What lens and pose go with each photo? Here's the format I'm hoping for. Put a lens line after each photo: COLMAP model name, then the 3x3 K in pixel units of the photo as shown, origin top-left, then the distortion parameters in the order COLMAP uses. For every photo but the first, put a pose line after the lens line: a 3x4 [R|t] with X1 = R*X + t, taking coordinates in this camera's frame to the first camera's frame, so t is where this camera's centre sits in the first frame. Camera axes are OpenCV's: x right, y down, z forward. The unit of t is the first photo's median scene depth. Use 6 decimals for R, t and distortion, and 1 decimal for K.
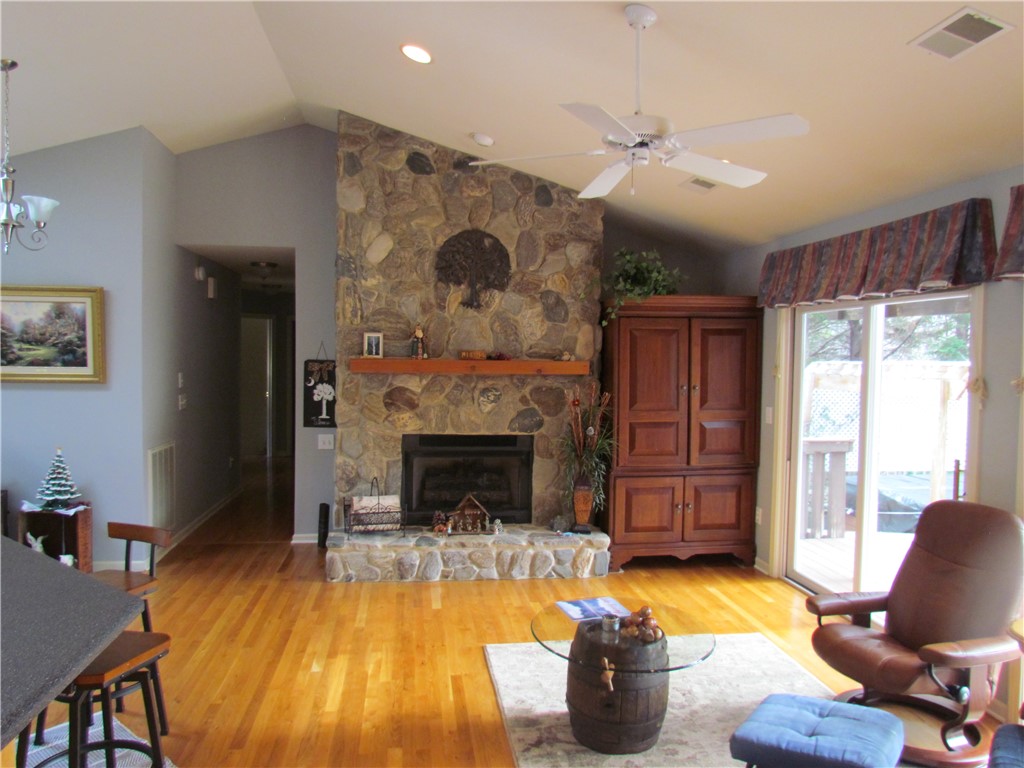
lens RADIAL K [[729.1, 0, 512.0], [0, 729.1, 384.0], [0, 0, 1]] dist [0.021871, -0.001254]
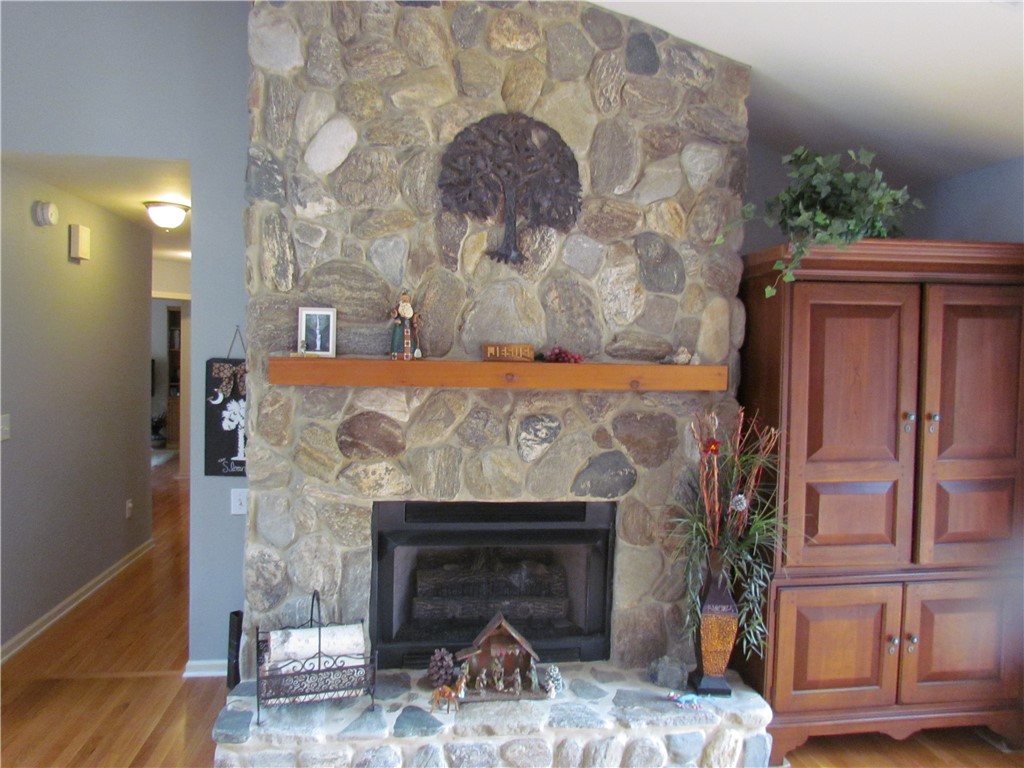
lens RADIAL K [[729.1, 0, 512.0], [0, 729.1, 384.0], [0, 0, 1]] dist [0.021871, -0.001254]
pose [[0.999971, 0.007418, 0.001956, -0.051965], [-0.007423, 0.999970, 0.002413, -0.018105], [-0.001938, -0.002427, 0.999995, 0.475768]]
